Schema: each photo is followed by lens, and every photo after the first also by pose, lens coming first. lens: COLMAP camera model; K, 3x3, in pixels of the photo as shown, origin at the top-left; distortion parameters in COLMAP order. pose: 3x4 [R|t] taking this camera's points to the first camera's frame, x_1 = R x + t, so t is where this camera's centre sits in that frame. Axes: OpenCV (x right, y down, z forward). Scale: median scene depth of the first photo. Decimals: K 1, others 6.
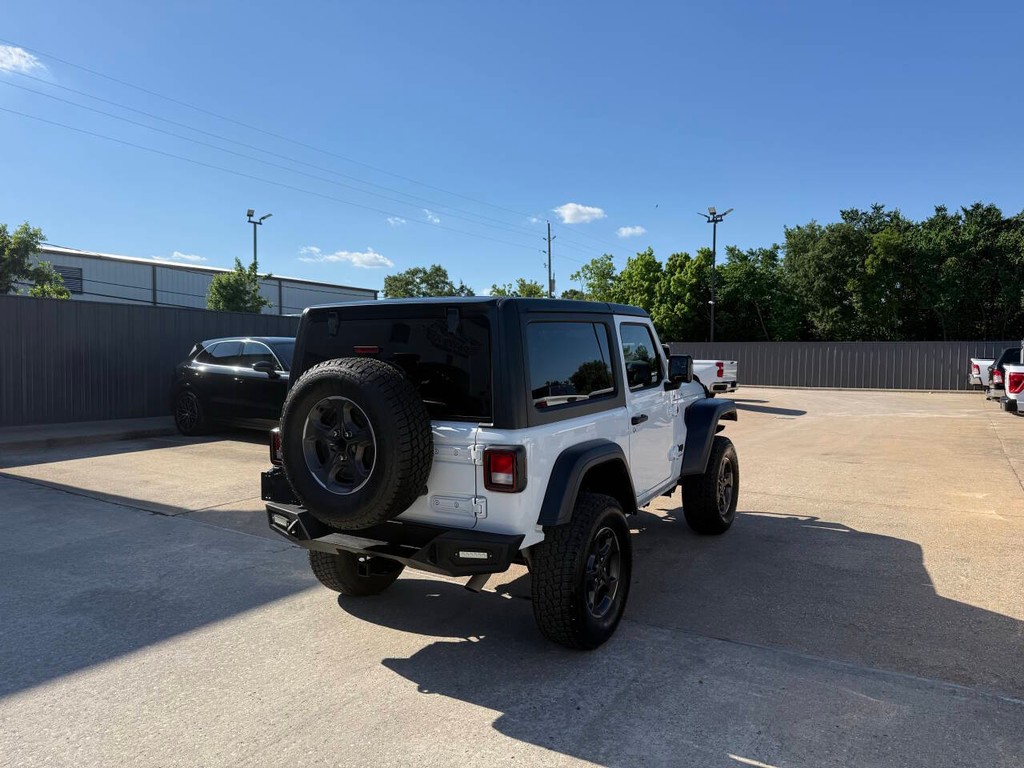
lens RADIAL K [[731.0, 0, 506.5], [0, 731.0, 387.5], [0, 0, 1]] dist [0.083966, -0.116441]
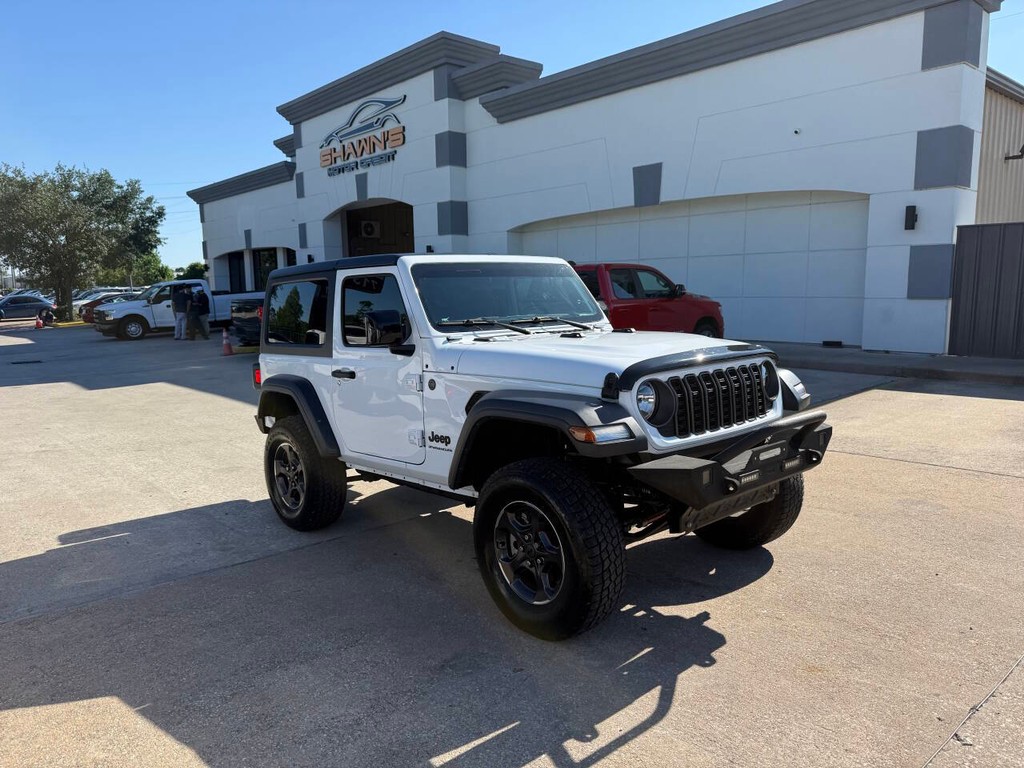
lens RADIAL K [[708.2, 0, 509.5], [0, 708.2, 386.5], [0, 0, 1]] dist [0.078097, -0.105437]
pose [[-0.286571, 0.139416, -0.947861, 0.114445], [-0.023513, 0.988034, 0.152433, -0.010306], [0.957770, 0.065970, -0.279864, 0.163971]]
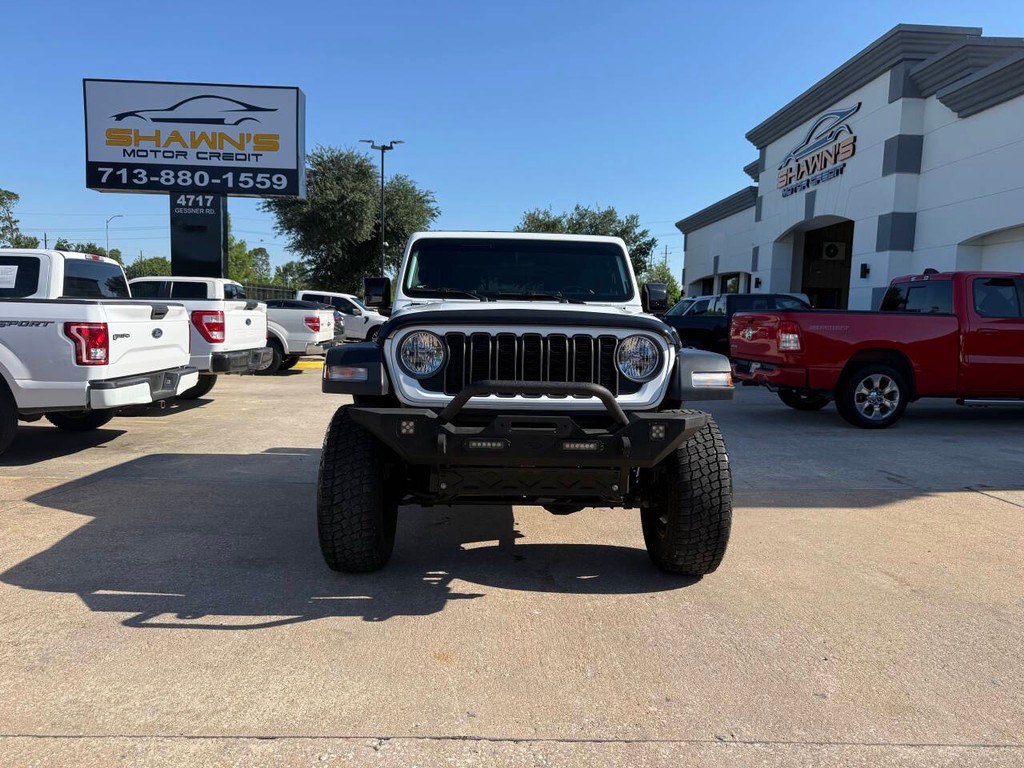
lens RADIAL K [[709.2, 0, 514.3], [0, 709.2, 385.6], [0, 0, 1]] dist [0.080101, -0.109721]
pose [[-0.828355, 0.034412, -0.559146, 0.072635], [-0.048965, 0.989844, 0.133458, -0.004636], [0.558060, 0.137929, -0.818257, 0.223875]]
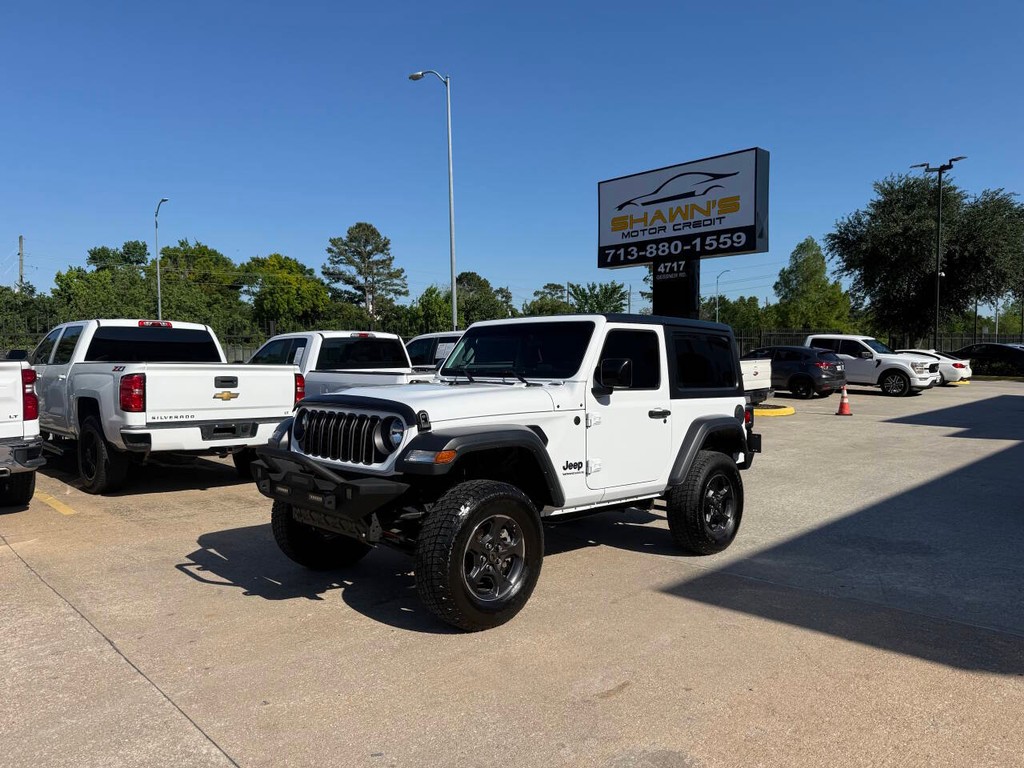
lens RADIAL K [[702.7, 0, 520.1], [0, 702.7, 401.9], [0, 0, 1]] dist [0.101520, -0.143267]
pose [[-0.975726, -0.006947, 0.218886, -0.017285], [0.018642, 0.993234, 0.114620, -0.012913], [-0.218202, 0.115918, -0.968995, 0.255714]]
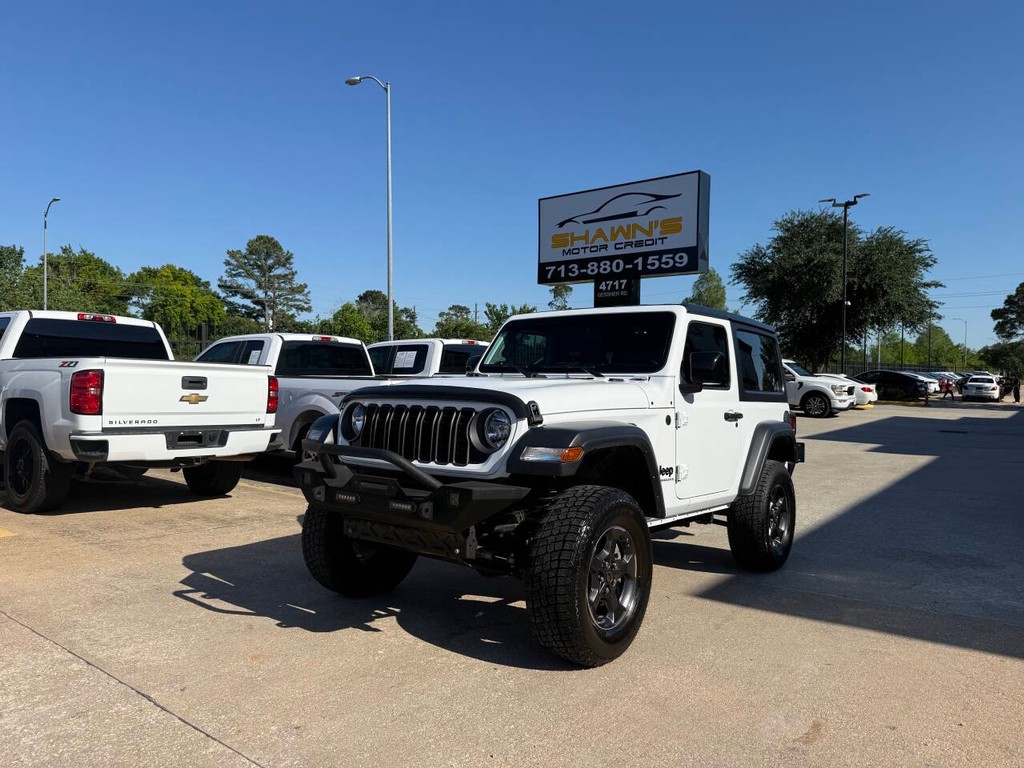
lens RADIAL K [[709.2, 0, 514.3], [0, 709.2, 385.6], [0, 0, 1]] dist [0.080101, -0.109721]
pose [[-0.995818, -0.009956, 0.090811, 0.010267], [-0.004403, 0.998119, 0.061141, -0.007969], [-0.091249, 0.060486, -0.993989, 0.247349]]
